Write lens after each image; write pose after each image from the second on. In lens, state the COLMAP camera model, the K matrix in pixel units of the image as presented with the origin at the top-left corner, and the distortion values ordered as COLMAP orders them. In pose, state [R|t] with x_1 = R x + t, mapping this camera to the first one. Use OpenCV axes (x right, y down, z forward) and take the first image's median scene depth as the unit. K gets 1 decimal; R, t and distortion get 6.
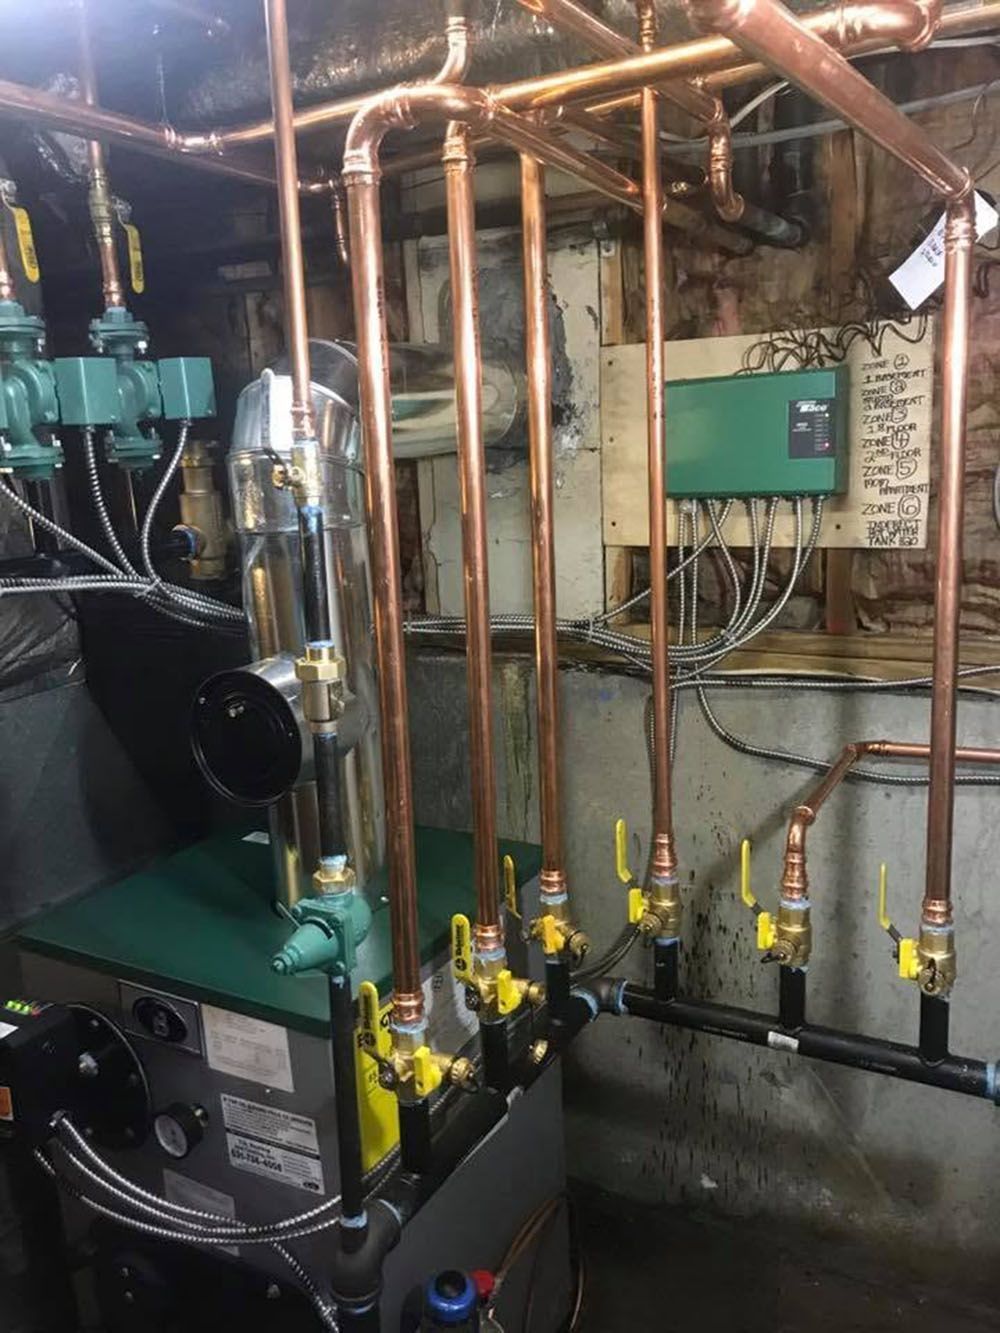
lens RADIAL K [[1148.6, 0, 500.0], [0, 1148.6, 666.5], [0, 0, 1]] dist [0.013203, 0.000235]
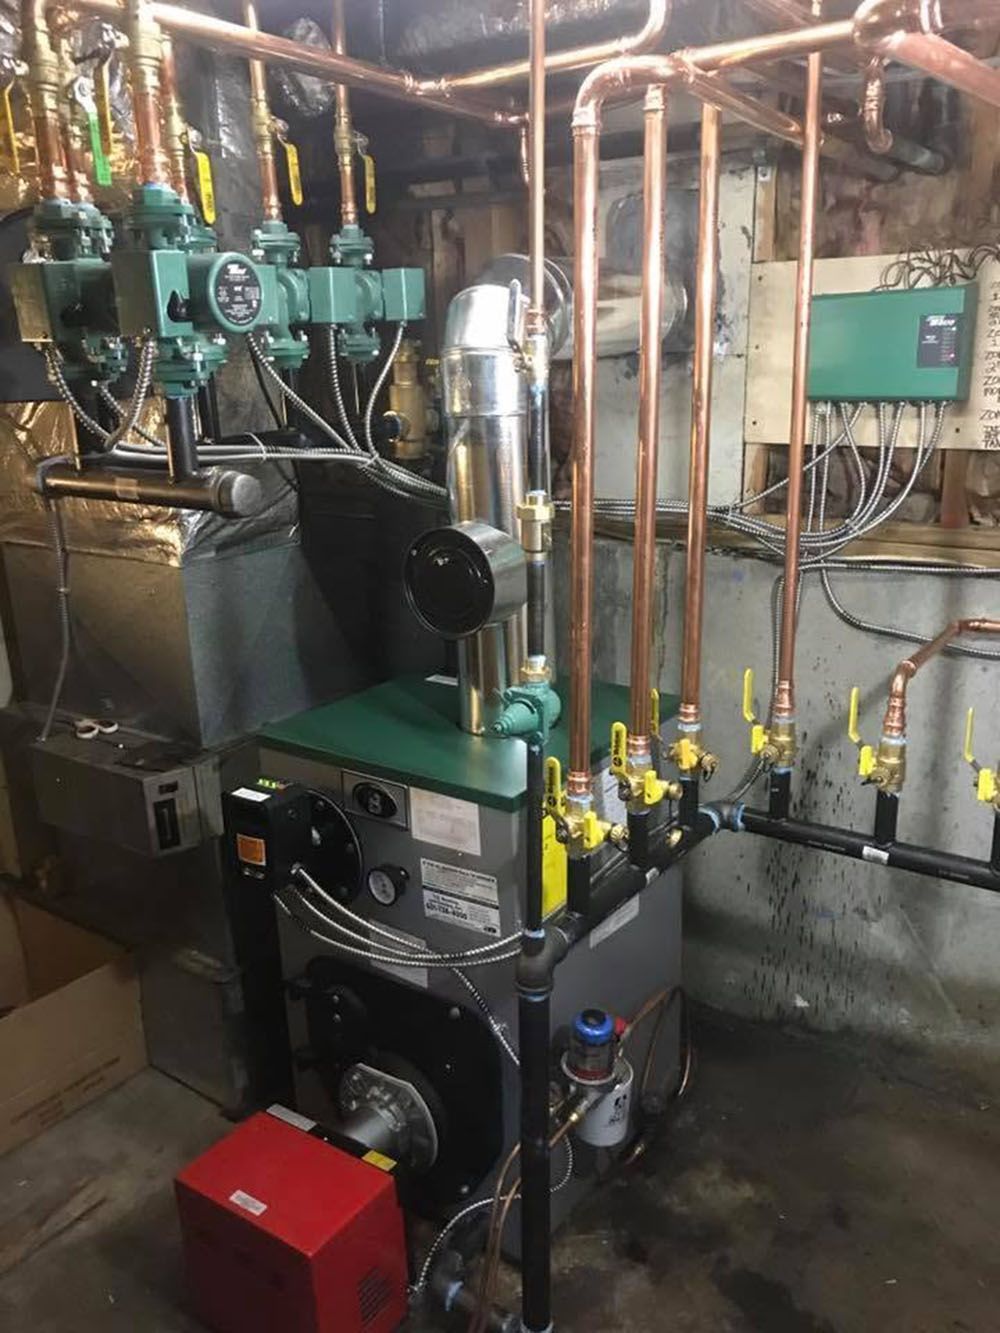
lens RADIAL K [[1119.1, 0, 500.0], [0, 1119.1, 666.5], [0, 0, 1]] dist [0.038183, -0.068473]
pose [[0.993735, 0.051267, -0.099310, -0.037653], [-0.043506, 0.995941, 0.078795, 0.050435], [0.102947, -0.073981, 0.991932, -0.190778]]
